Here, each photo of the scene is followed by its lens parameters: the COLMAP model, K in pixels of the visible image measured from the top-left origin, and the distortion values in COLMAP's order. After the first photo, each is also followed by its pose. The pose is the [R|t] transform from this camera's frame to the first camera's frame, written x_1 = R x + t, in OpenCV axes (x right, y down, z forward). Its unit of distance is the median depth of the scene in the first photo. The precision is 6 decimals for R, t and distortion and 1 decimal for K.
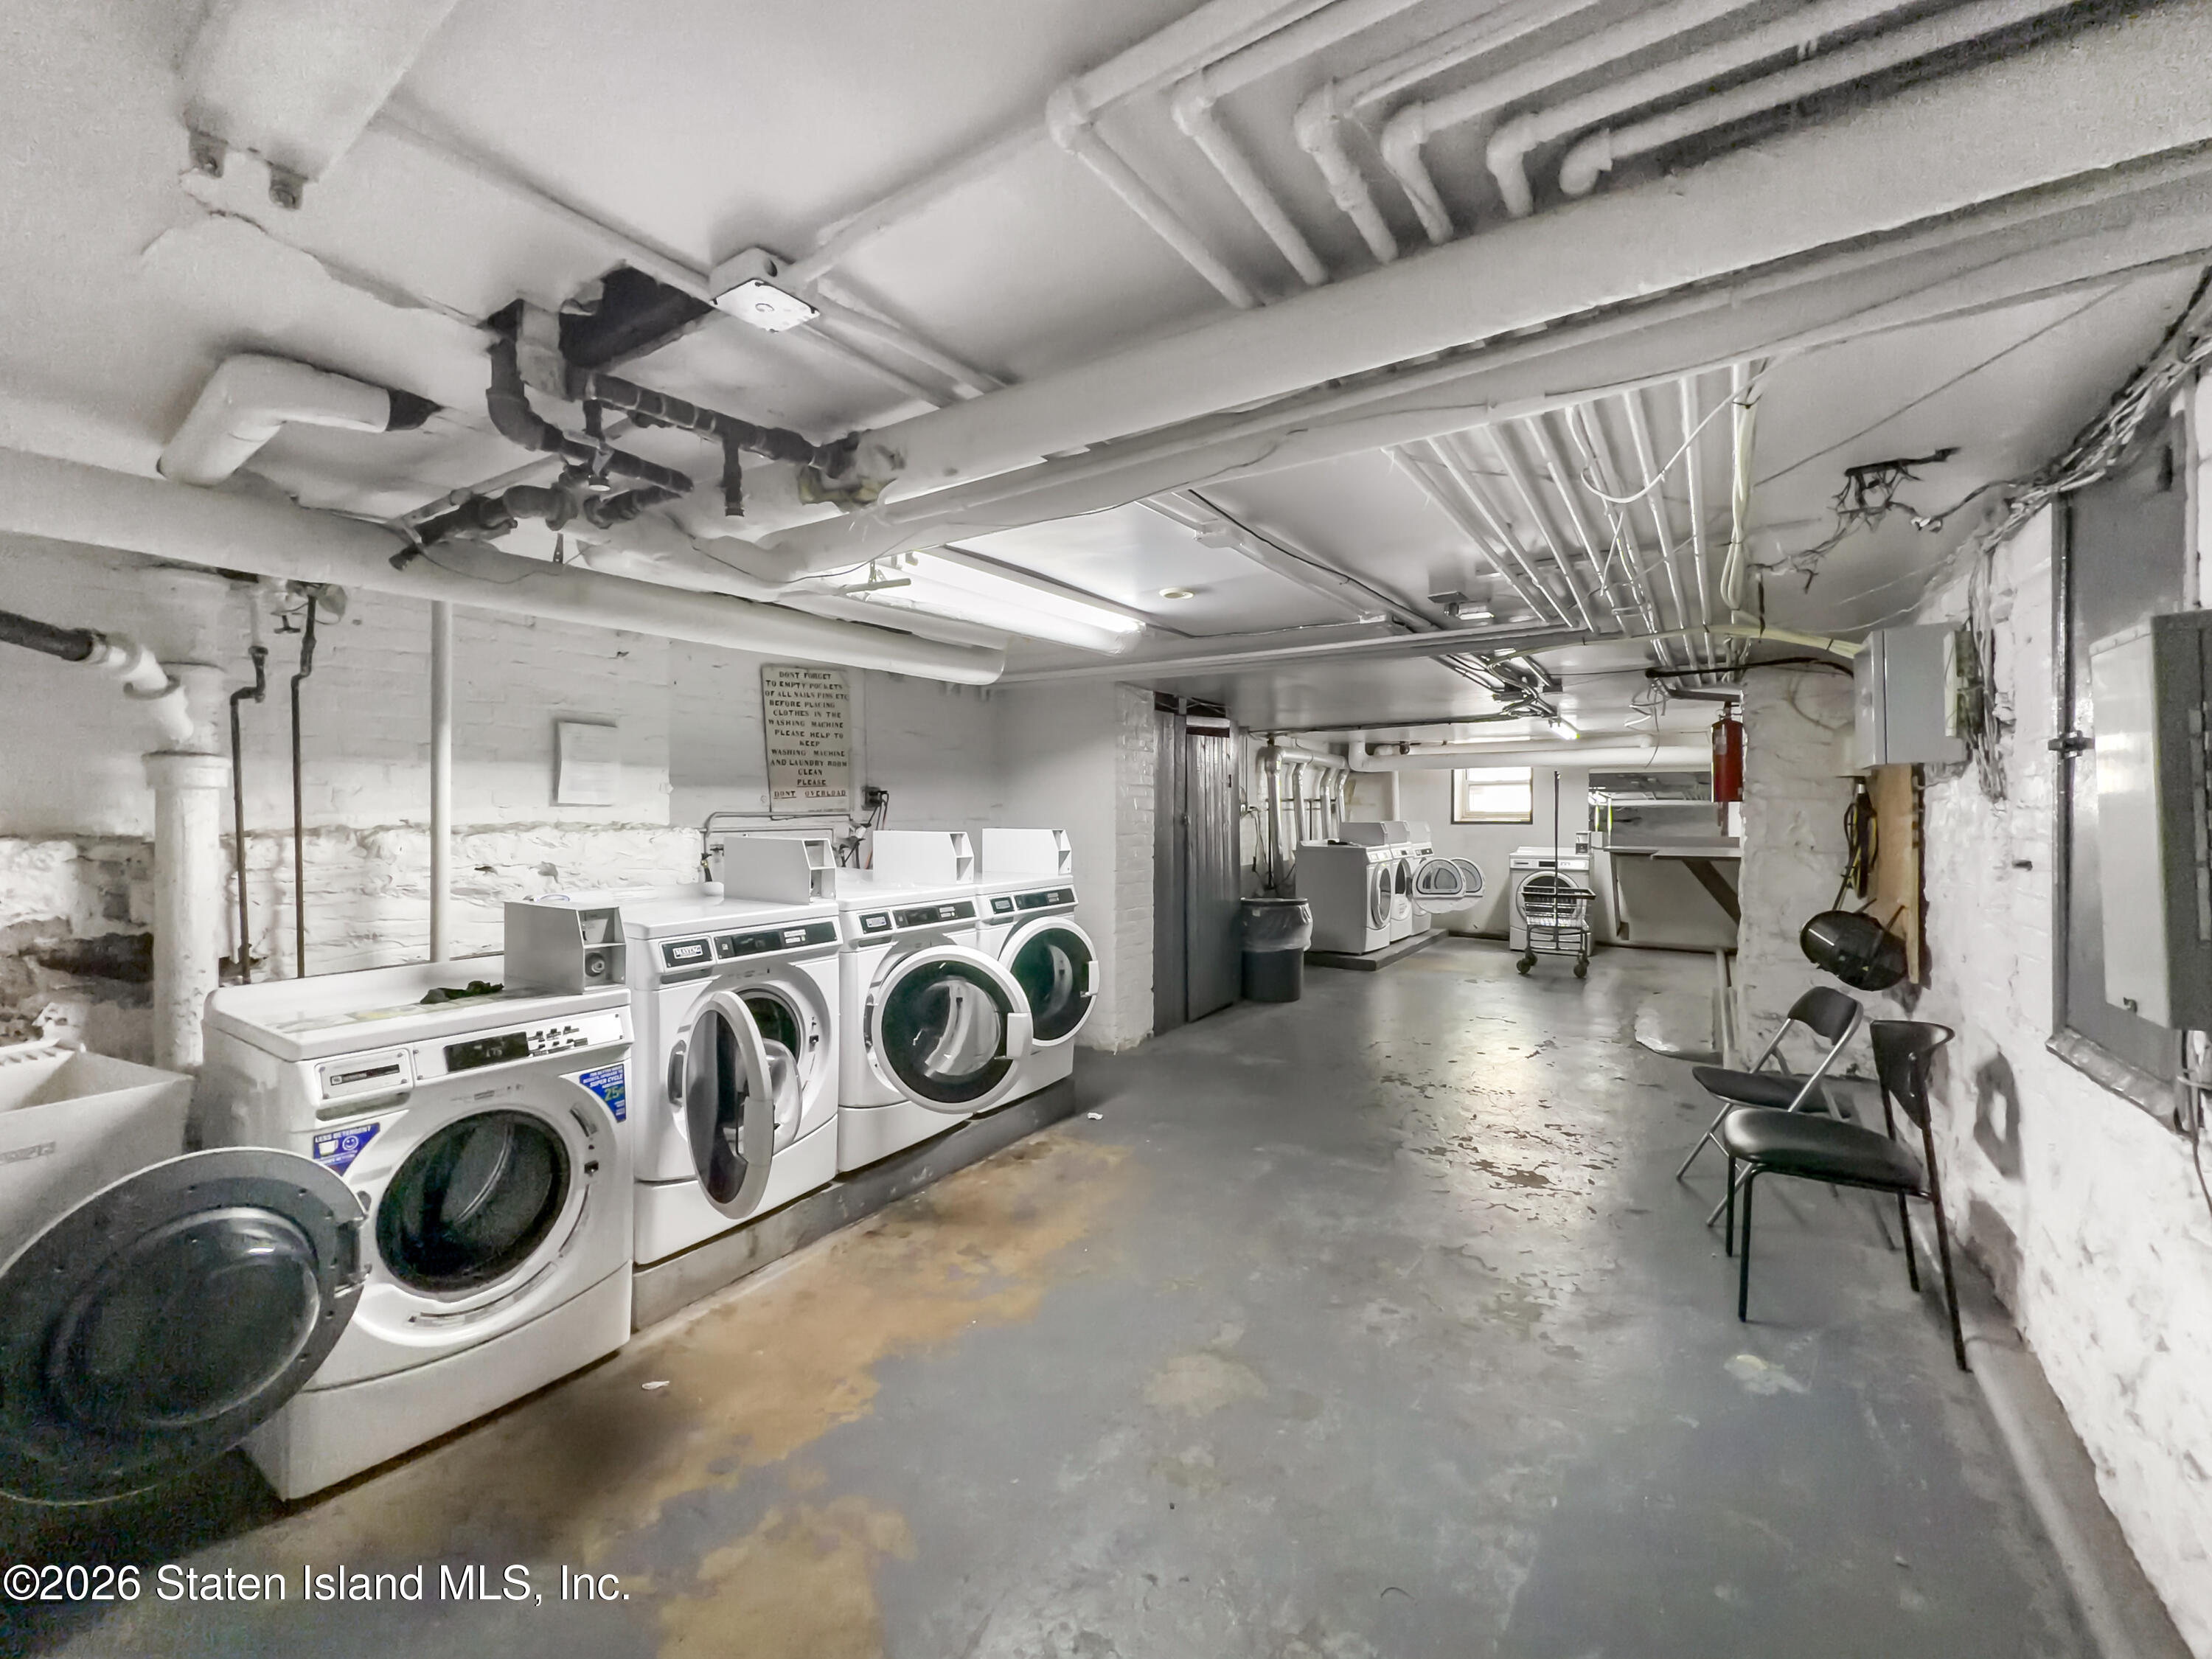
lens RADIAL K [[903.6, 0, 1121.0], [0, 903.6, 818.1], [0, 0, 1]] dist [0.000904, -0.000273]
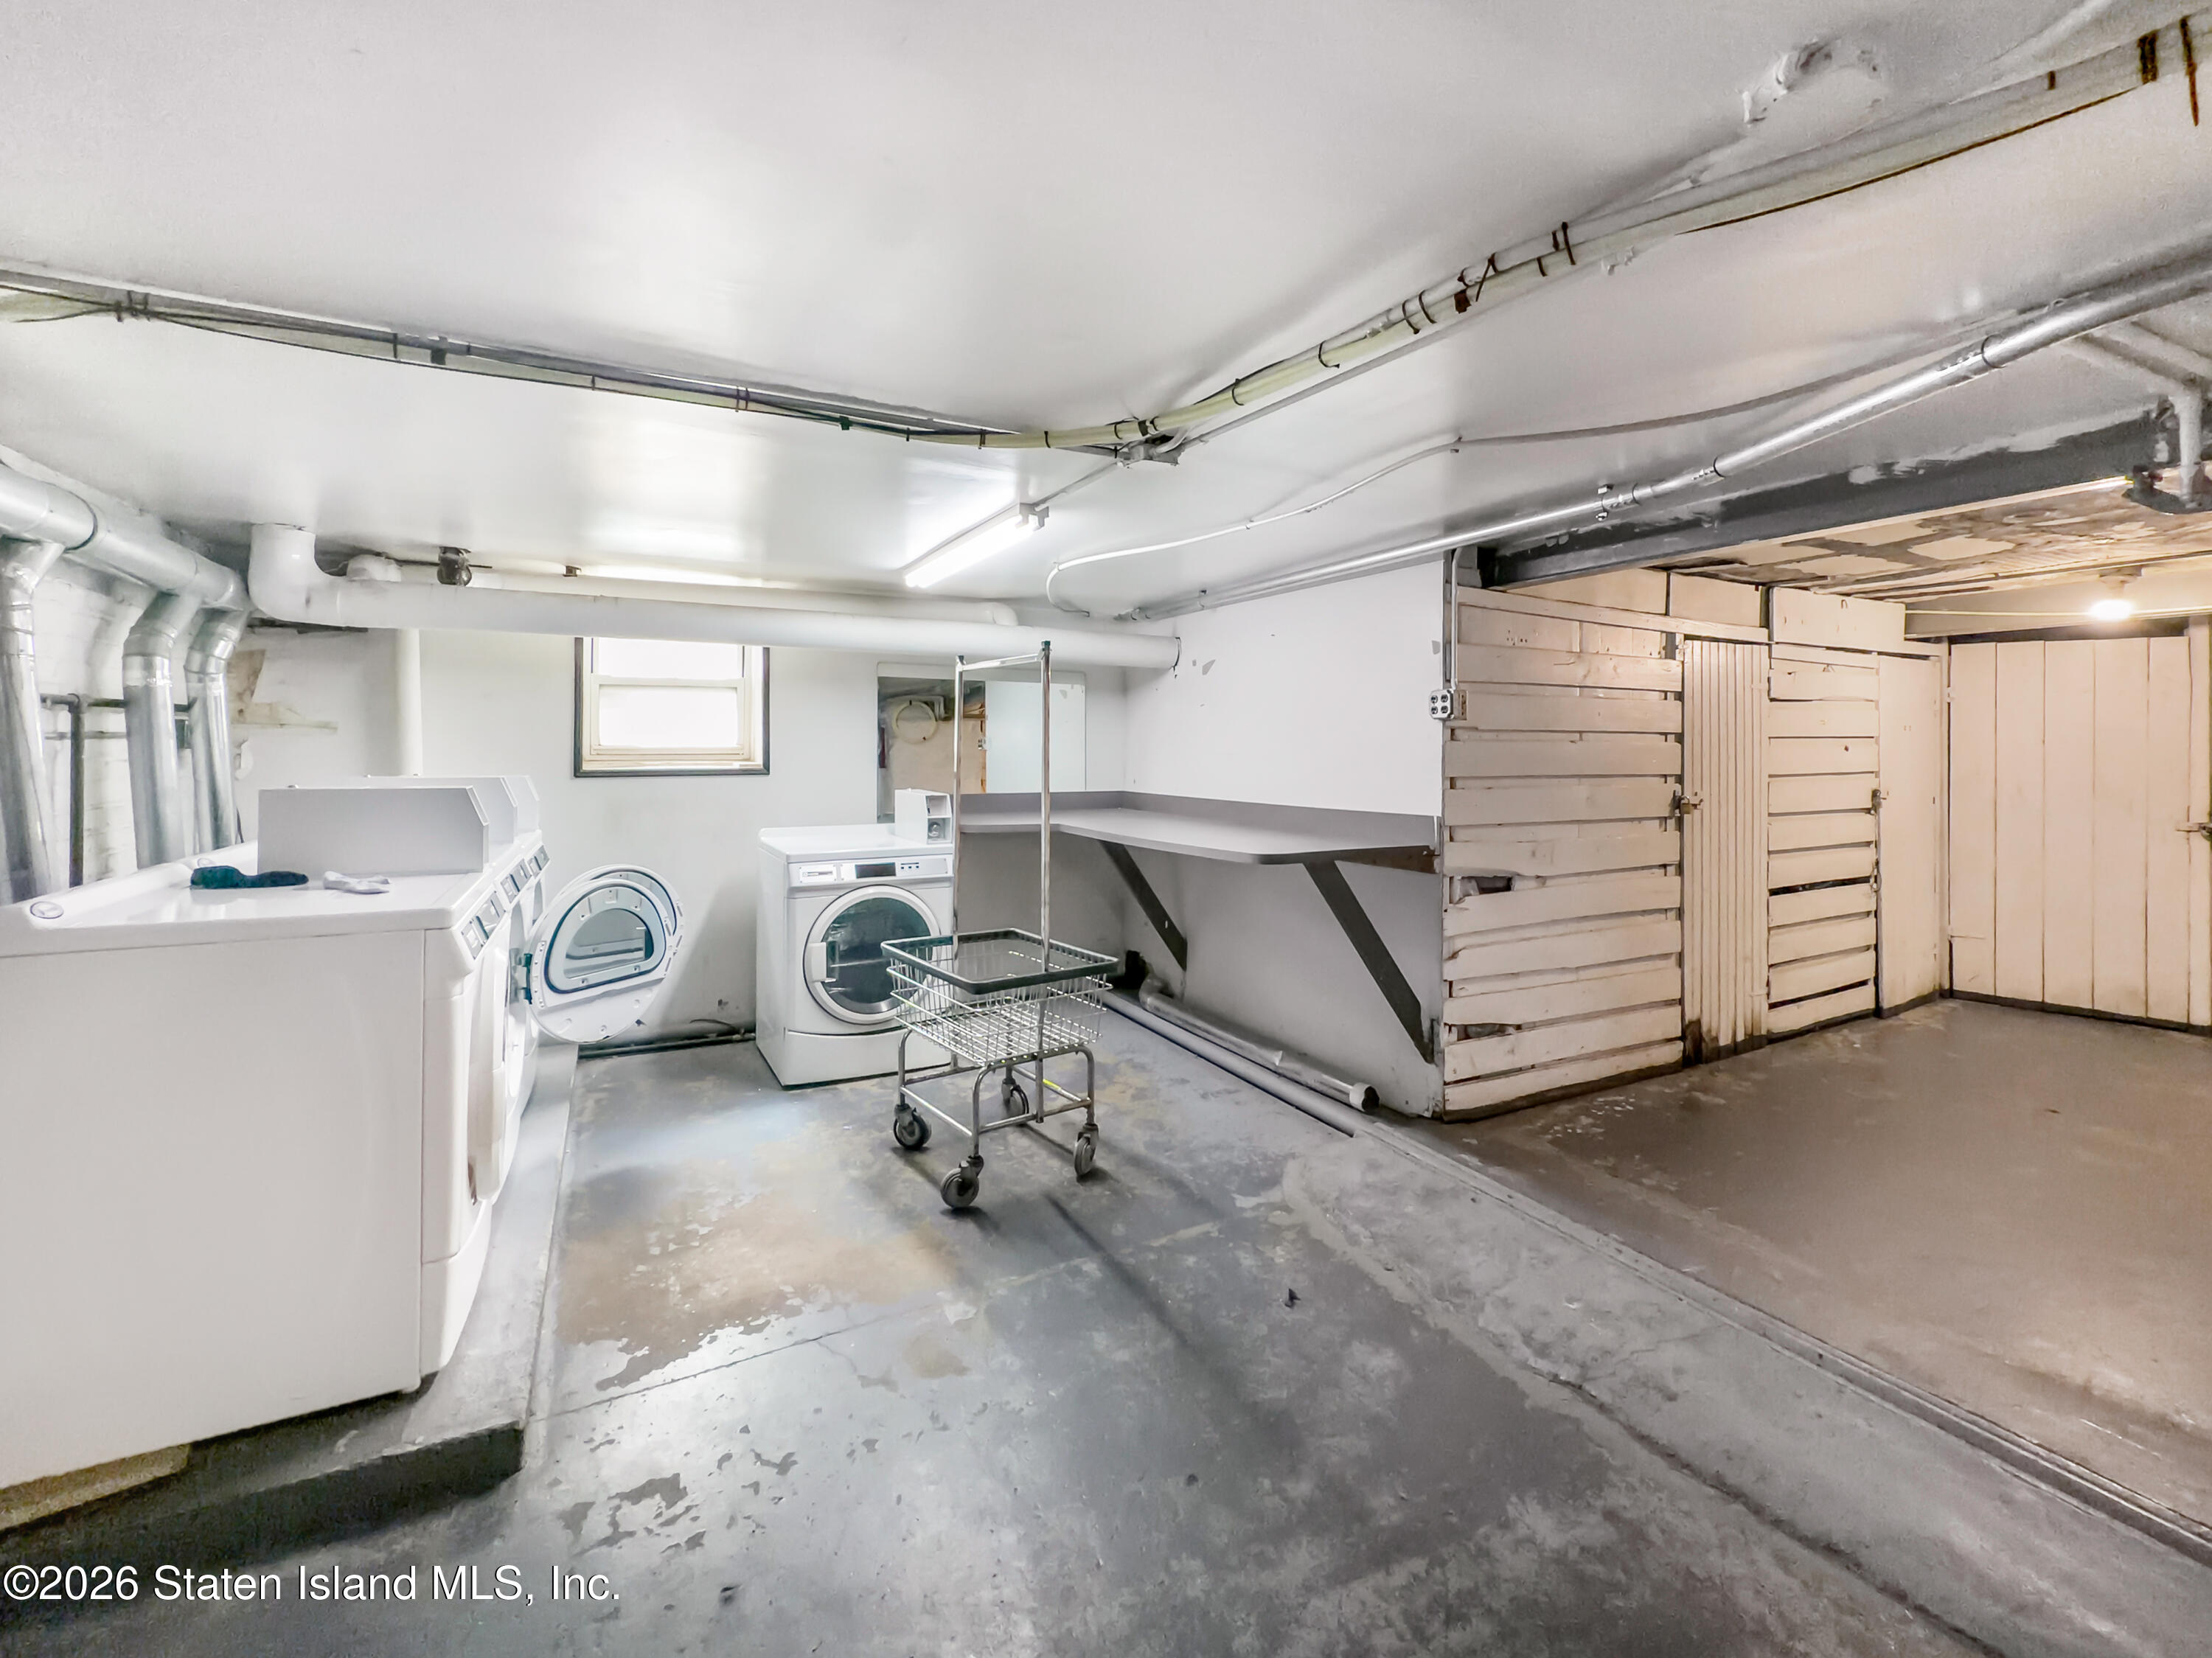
lens RADIAL K [[939.3, 0, 1111.1], [0, 939.3, 742.1], [0, 0, 1]] dist [-0.000295, -0.000303]
pose [[0.484785, 0.009984, 0.874577, 0.125096], [0.000919, 0.999928, -0.011924, -0.004618], [-0.874633, 0.006585, 0.484741, 0.645094]]
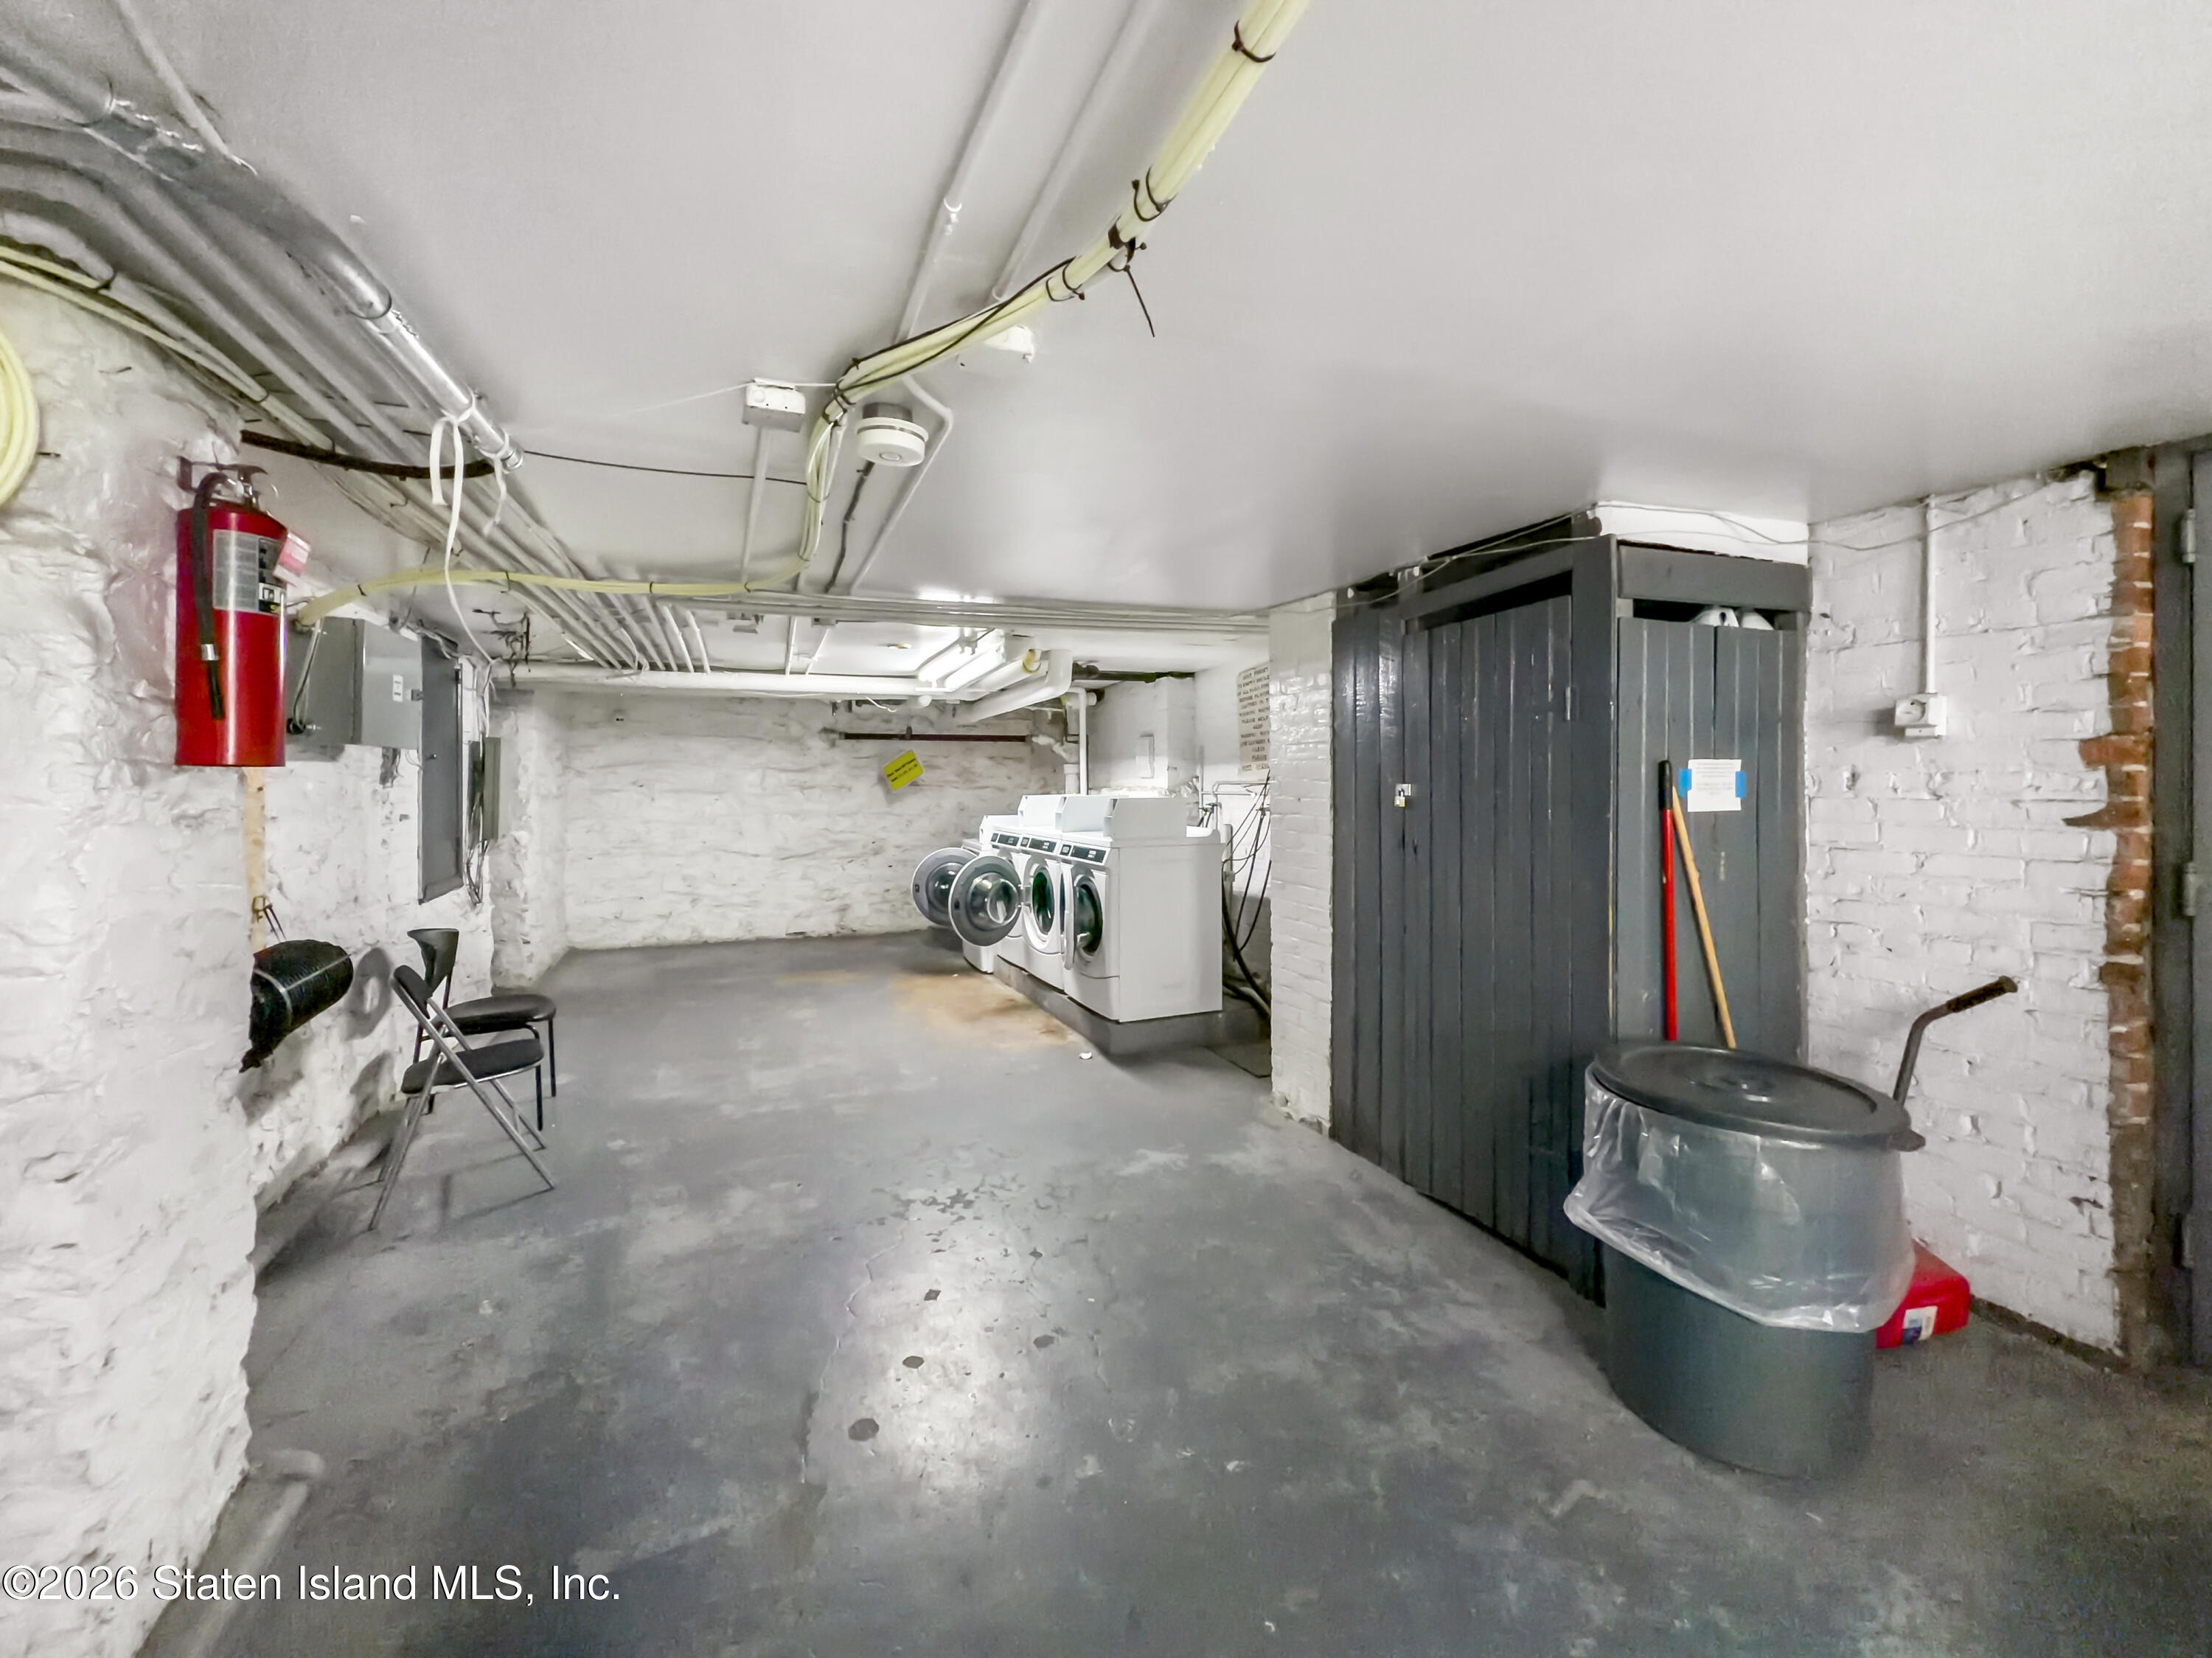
lens RADIAL K [[903.8, 0, 1082.1], [0, 903.8, 789.4], [0, 0, 1]] dist [0.000904, -0.000273]
pose [[-0.595525, 0.012997, -0.803231, 0.389254], [0.000865, 0.999879, 0.015537, -0.007160], [0.803336, 0.008558, -0.595465, 0.744292]]
